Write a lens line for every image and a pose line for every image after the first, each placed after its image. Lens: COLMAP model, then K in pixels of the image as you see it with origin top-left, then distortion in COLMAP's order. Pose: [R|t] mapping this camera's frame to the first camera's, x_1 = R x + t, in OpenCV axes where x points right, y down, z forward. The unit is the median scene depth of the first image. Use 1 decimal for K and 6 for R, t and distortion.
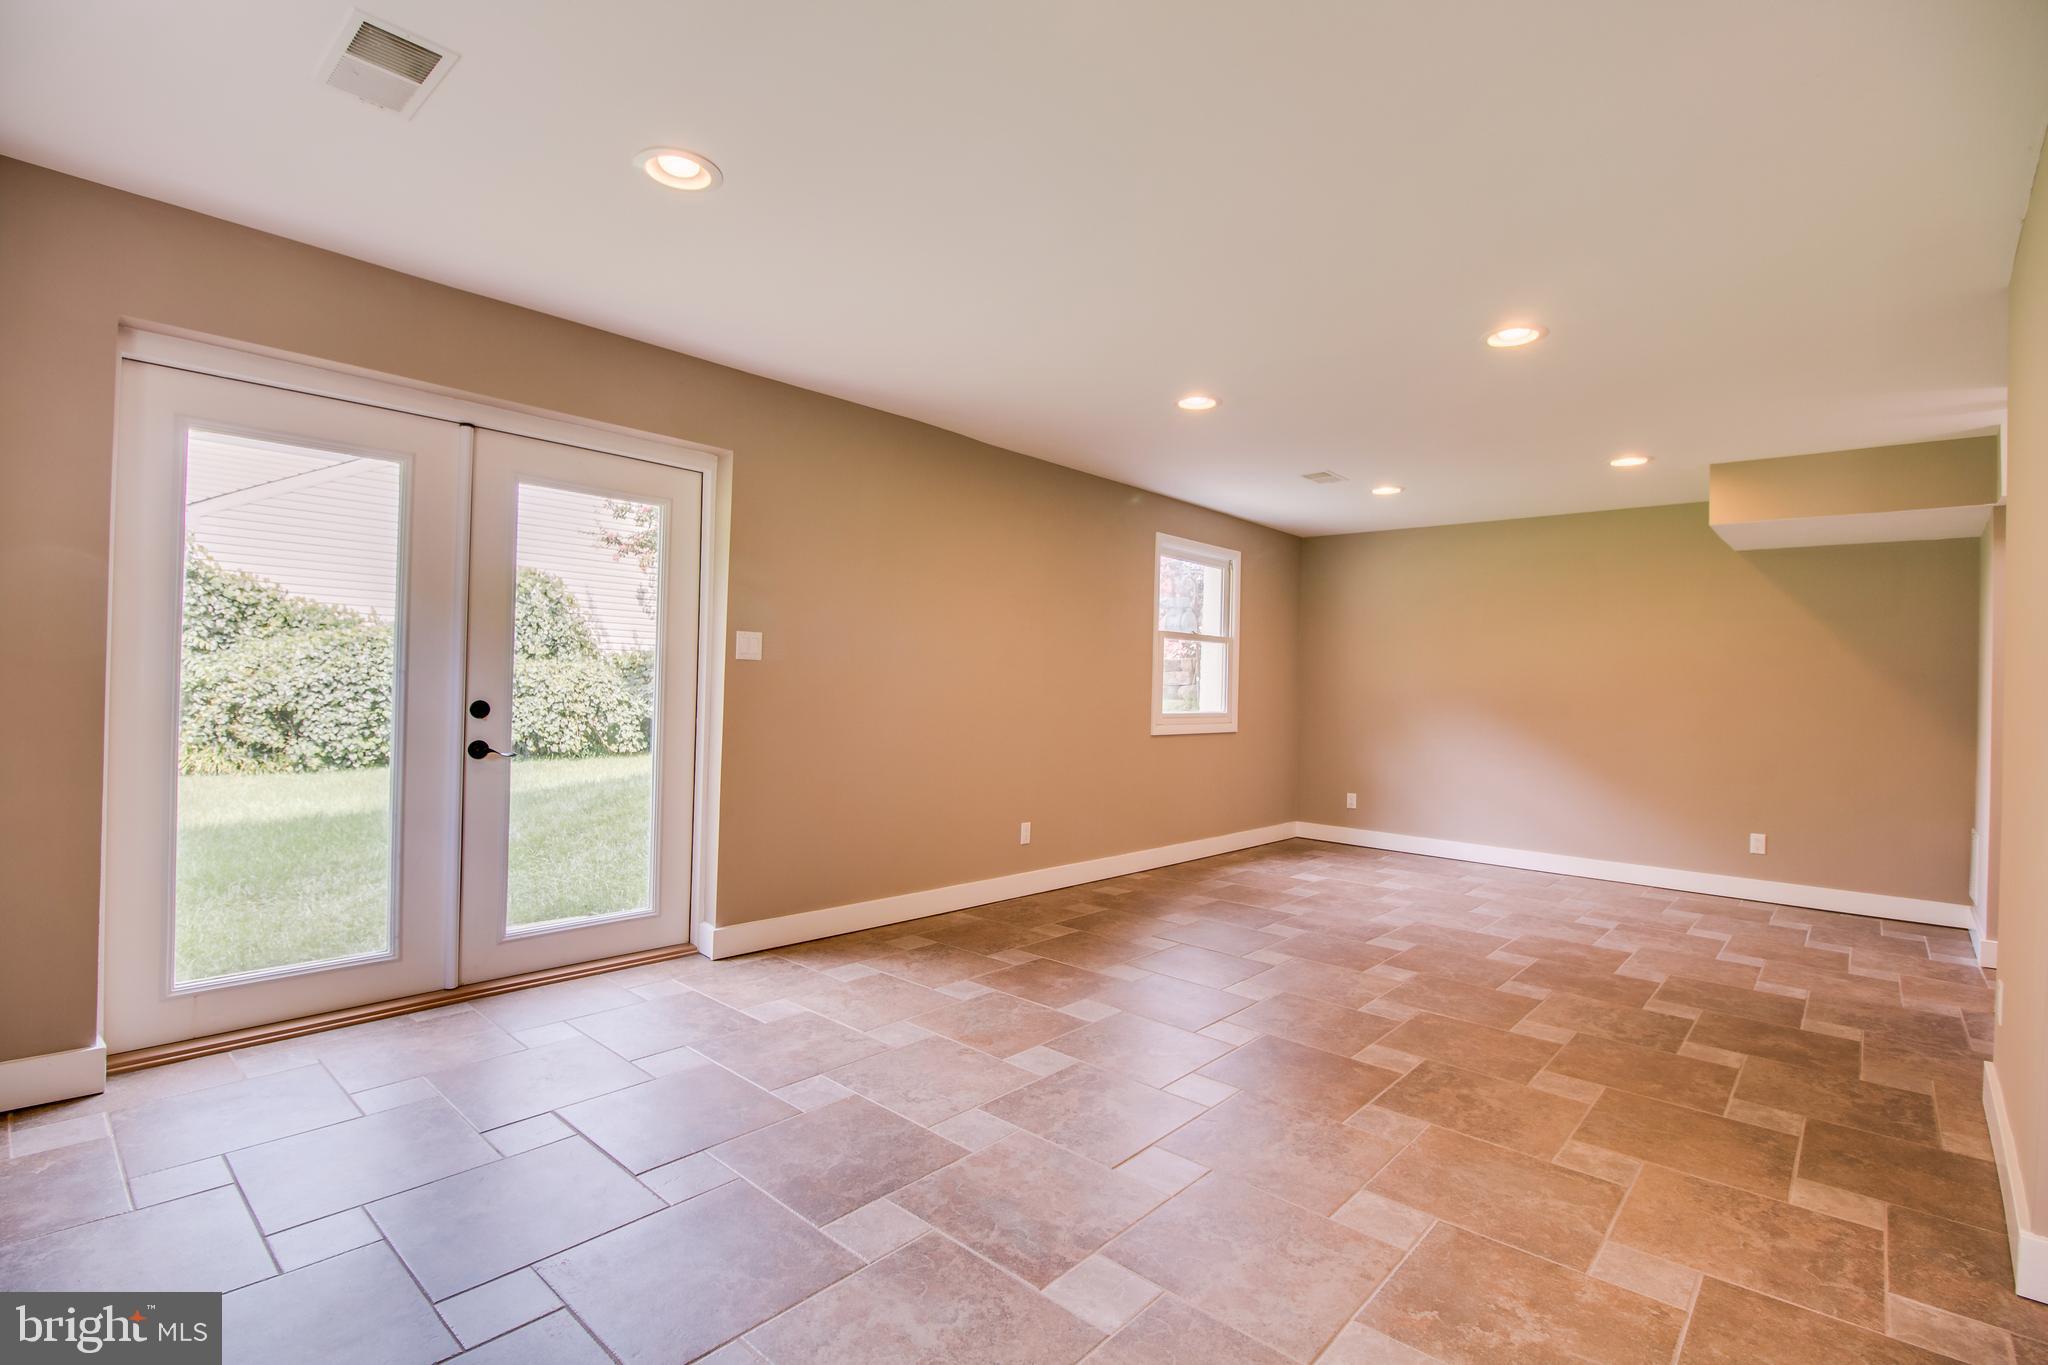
lens RADIAL K [[955.4, 0, 1021.3], [0, 955.4, 669.9], [0, 0, 1]] dist [-0.009410, -0.005129]
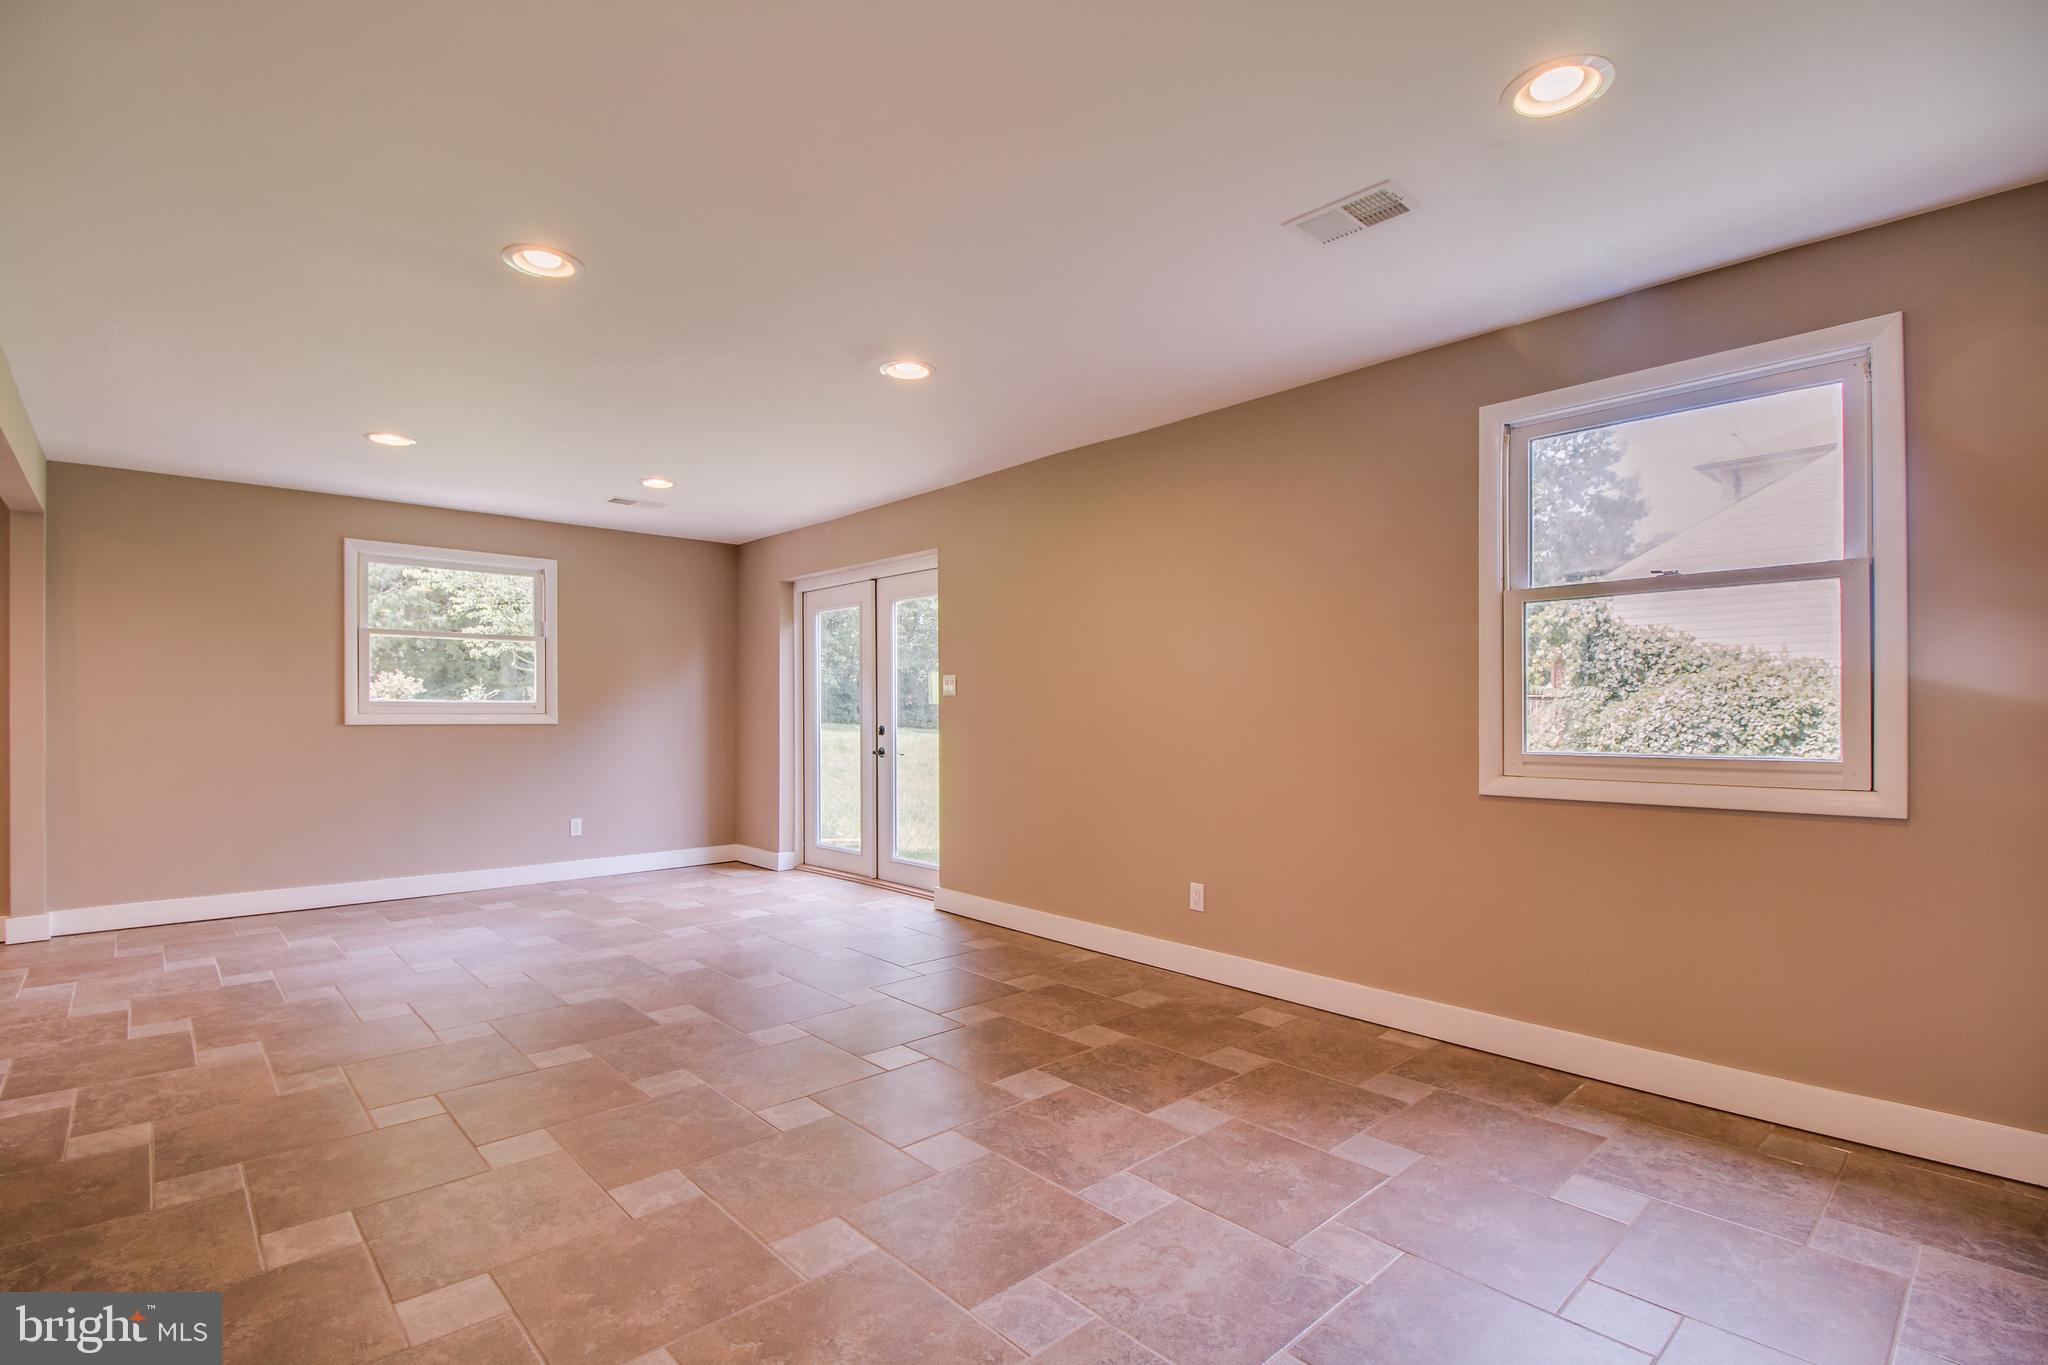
lens RADIAL K [[955.4, 0, 1014.3], [0, 955.4, 702.0], [0, 0, 1]] dist [-0.009410, -0.005129]
pose [[-0.096468, -0.036692, -0.994660, 1.396929], [0.013865, 0.999174, -0.038203, 0.068127], [0.995239, -0.017476, -0.095880, 1.613190]]
